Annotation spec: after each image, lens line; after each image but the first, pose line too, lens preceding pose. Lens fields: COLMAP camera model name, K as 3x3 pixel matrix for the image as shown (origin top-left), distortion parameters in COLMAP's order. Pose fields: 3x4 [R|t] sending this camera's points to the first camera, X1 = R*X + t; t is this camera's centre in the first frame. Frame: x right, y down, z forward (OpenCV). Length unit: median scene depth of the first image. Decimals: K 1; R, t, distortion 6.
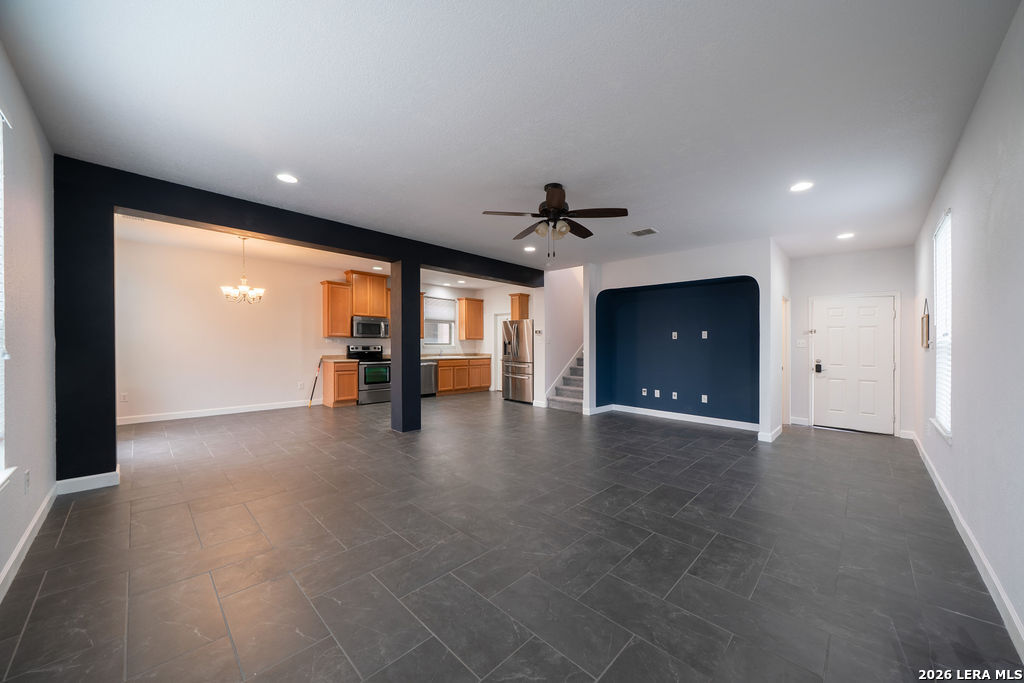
lens RADIAL K [[362.7, 0, 521.4], [0, 362.7, 350.6], [0, 0, 1]] dist [0.000576, 0.000033]
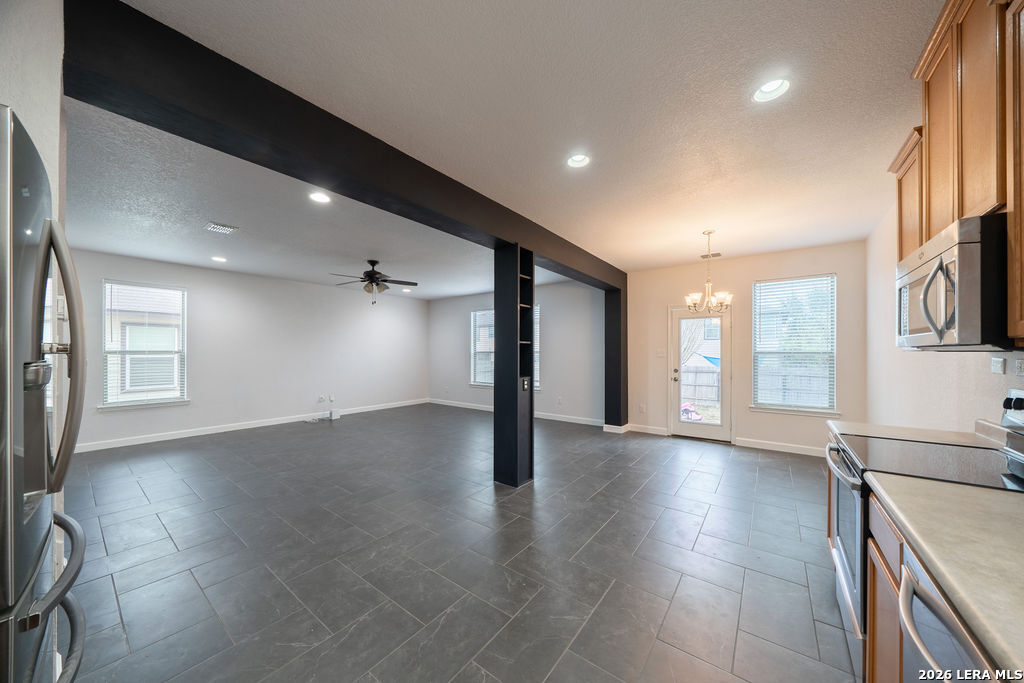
lens RADIAL K [[351.6, 0, 506.9], [0, 351.6, 342.7], [0, 0, 1]] dist [-0.008326, -0.000075]
pose [[-0.995153, -0.019059, -0.096477, -0.162203], [-0.017520, 0.999706, -0.016778, -0.033825], [0.096769, -0.015006, -0.995194, 1.232694]]
